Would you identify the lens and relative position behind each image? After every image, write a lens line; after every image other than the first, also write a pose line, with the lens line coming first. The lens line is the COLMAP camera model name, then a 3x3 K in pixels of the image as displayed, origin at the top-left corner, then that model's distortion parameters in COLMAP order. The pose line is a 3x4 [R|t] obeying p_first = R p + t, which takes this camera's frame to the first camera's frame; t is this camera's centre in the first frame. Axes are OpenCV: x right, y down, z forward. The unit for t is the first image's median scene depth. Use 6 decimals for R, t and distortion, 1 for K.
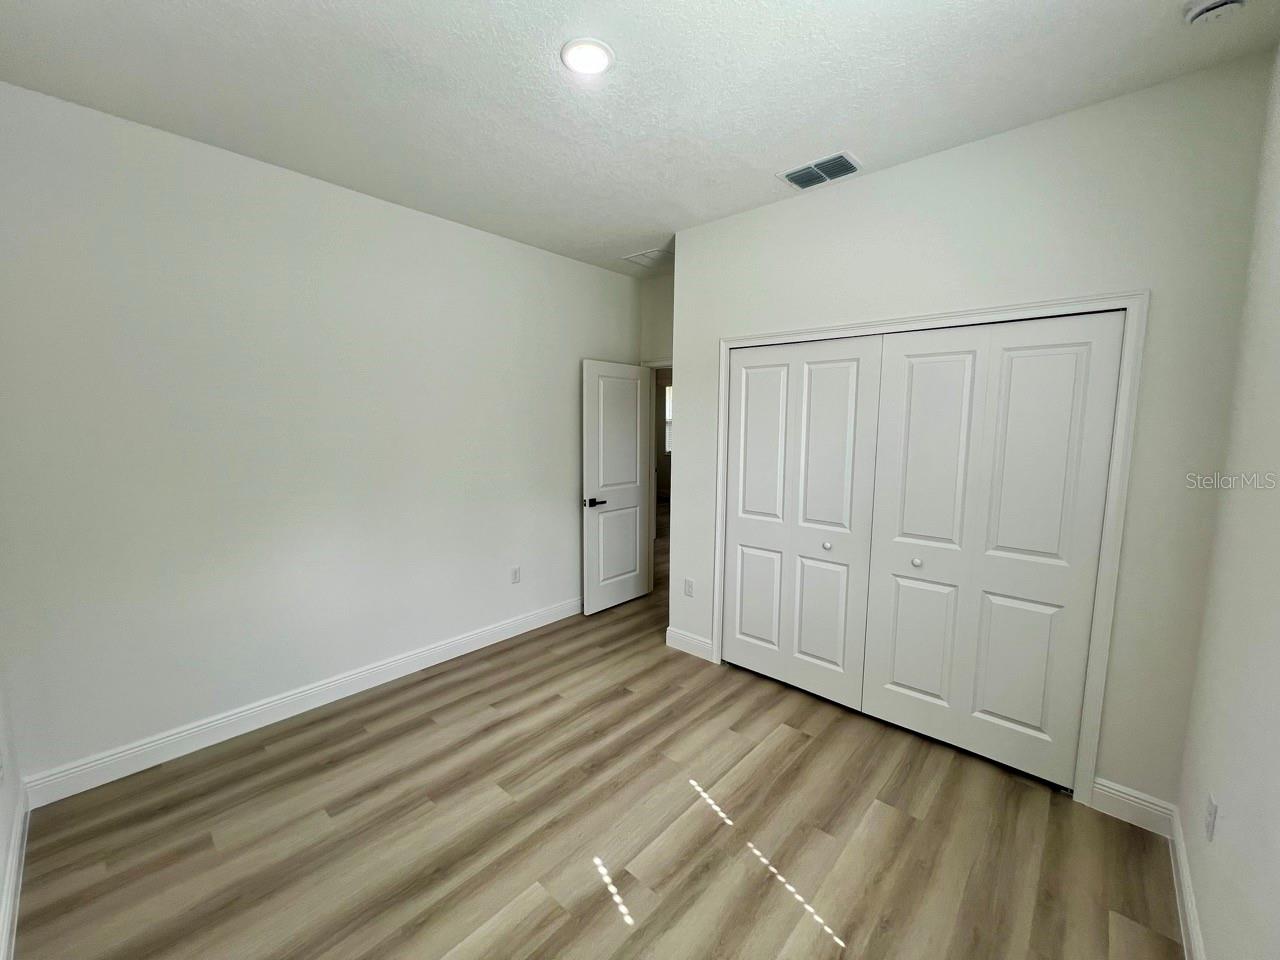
lens RADIAL K [[513.9, 0, 634.4], [0, 513.9, 478.1], [0, 0, 1]] dist [-0.002669, 0.001060]
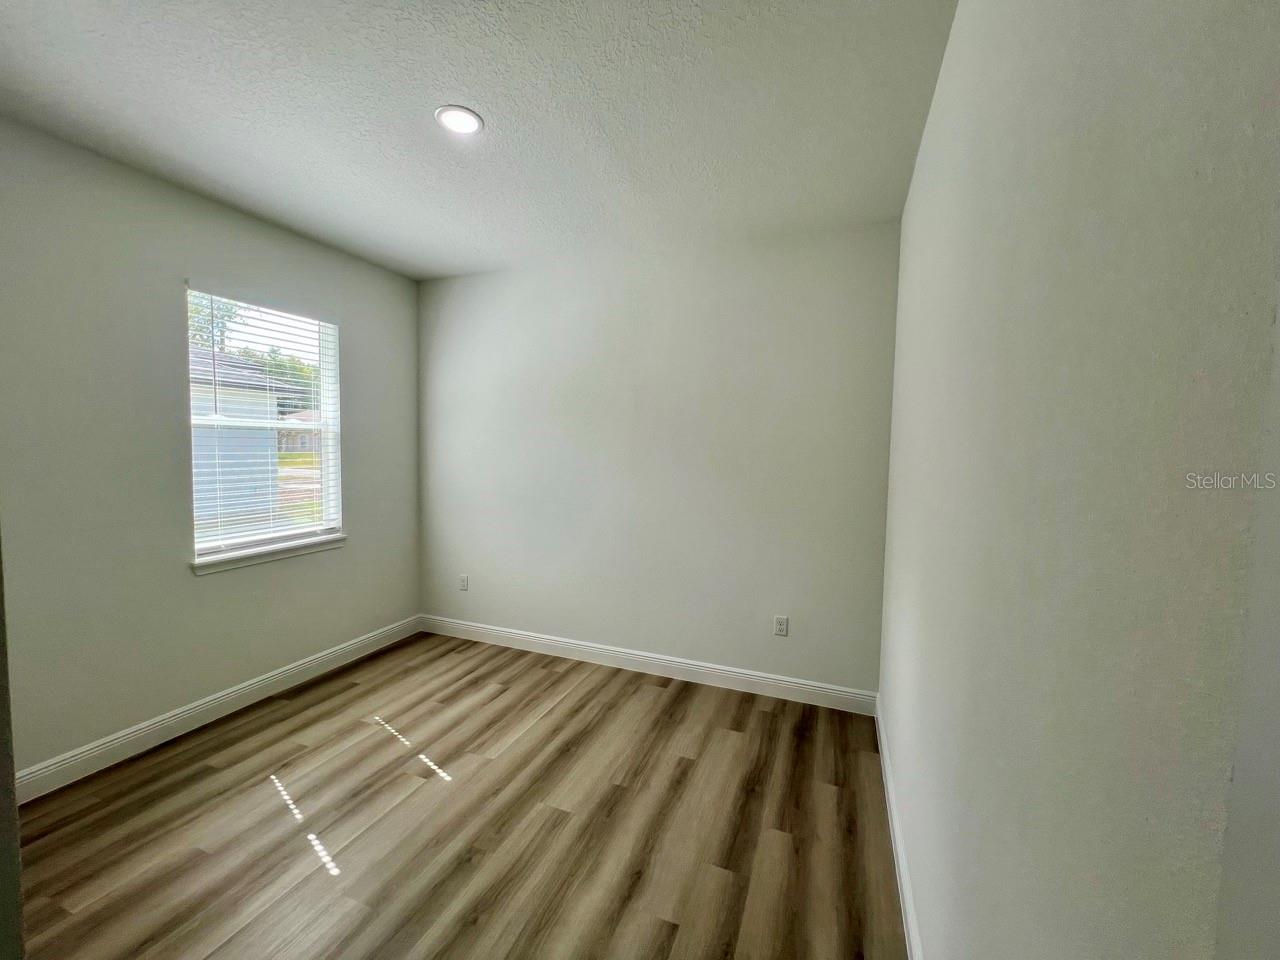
lens RADIAL K [[513.9, 0, 635.0], [0, 513.9, 476.7], [0, 0, 1]] dist [-0.002669, 0.001060]
pose [[-0.934487, -0.004251, -0.355973, -0.034512], [-0.064552, 0.985376, 0.157694, -0.170944], [0.350097, 0.170342, -0.921095, 1.705030]]
